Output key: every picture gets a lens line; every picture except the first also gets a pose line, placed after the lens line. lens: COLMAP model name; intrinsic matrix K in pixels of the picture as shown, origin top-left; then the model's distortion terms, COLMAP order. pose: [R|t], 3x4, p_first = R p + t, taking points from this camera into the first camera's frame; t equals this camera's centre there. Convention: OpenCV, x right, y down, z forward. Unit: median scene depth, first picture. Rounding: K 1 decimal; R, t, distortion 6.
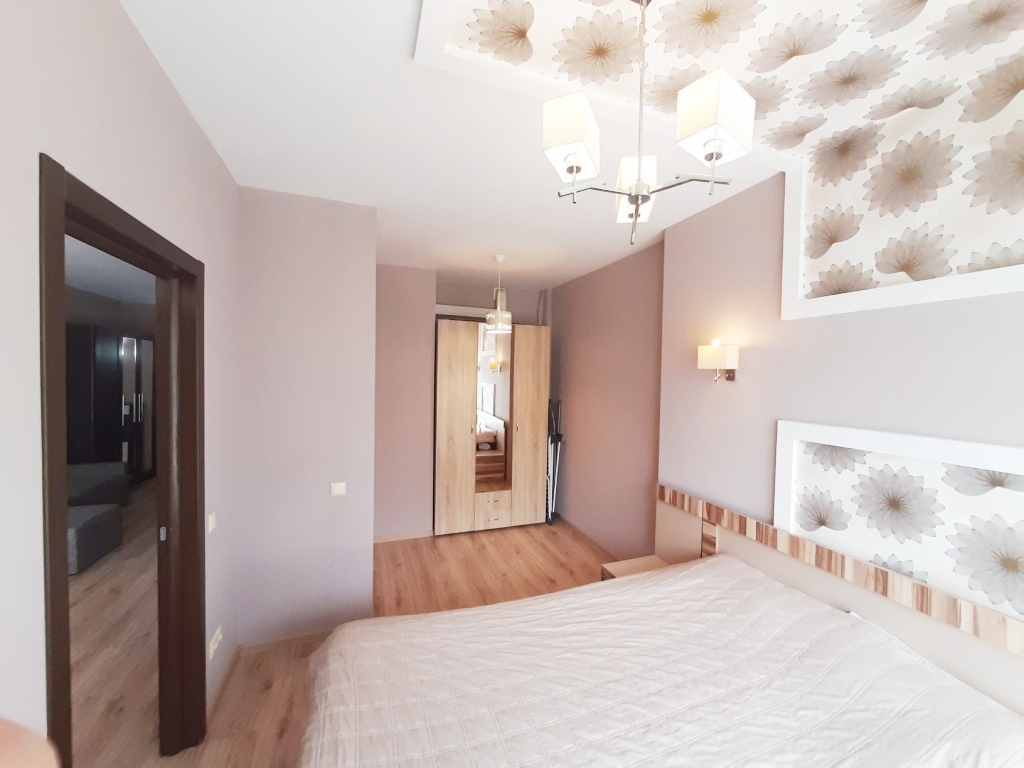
lens RADIAL K [[405.8, 0, 527.0], [0, 405.8, 385.5], [0, 0, 1]] dist [-0.000254, 0.000297]
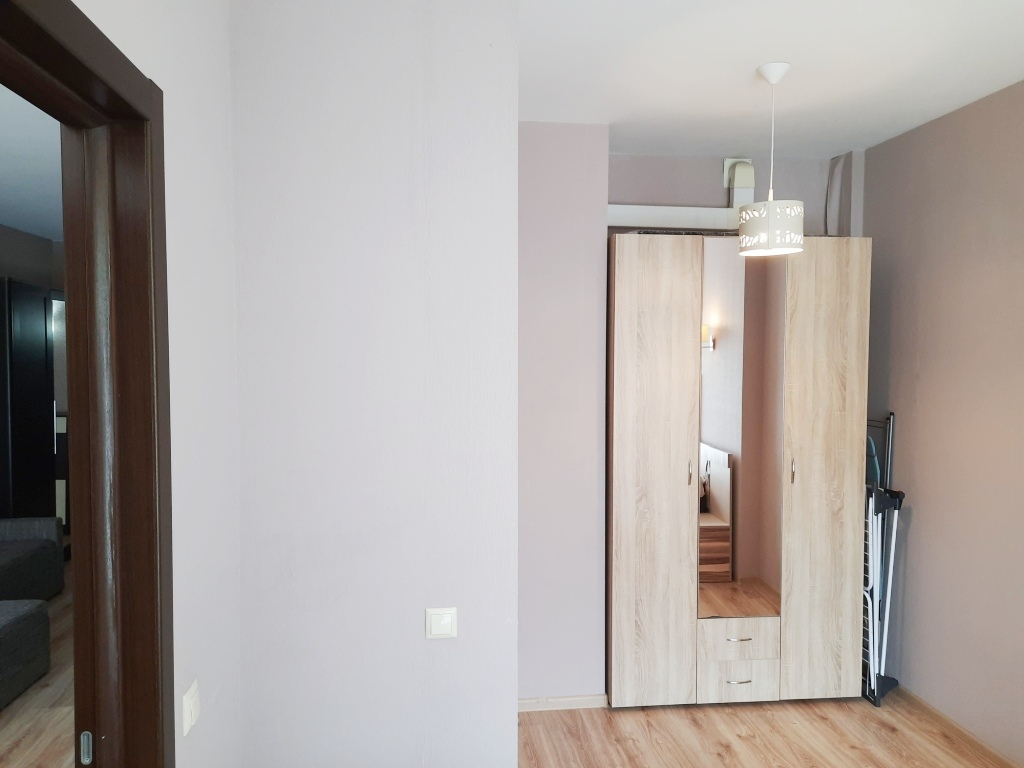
lens RADIAL K [[747.0, 0, 511.8], [0, 747.0, 388.6], [0, 0, 1]] dist [0.079277, -0.078264]
pose [[0.966742, -0.004897, -0.255706, -0.109915], [0.009424, 0.999820, 0.016481, -0.004221], [0.255580, -0.018342, 0.966614, 0.144573]]
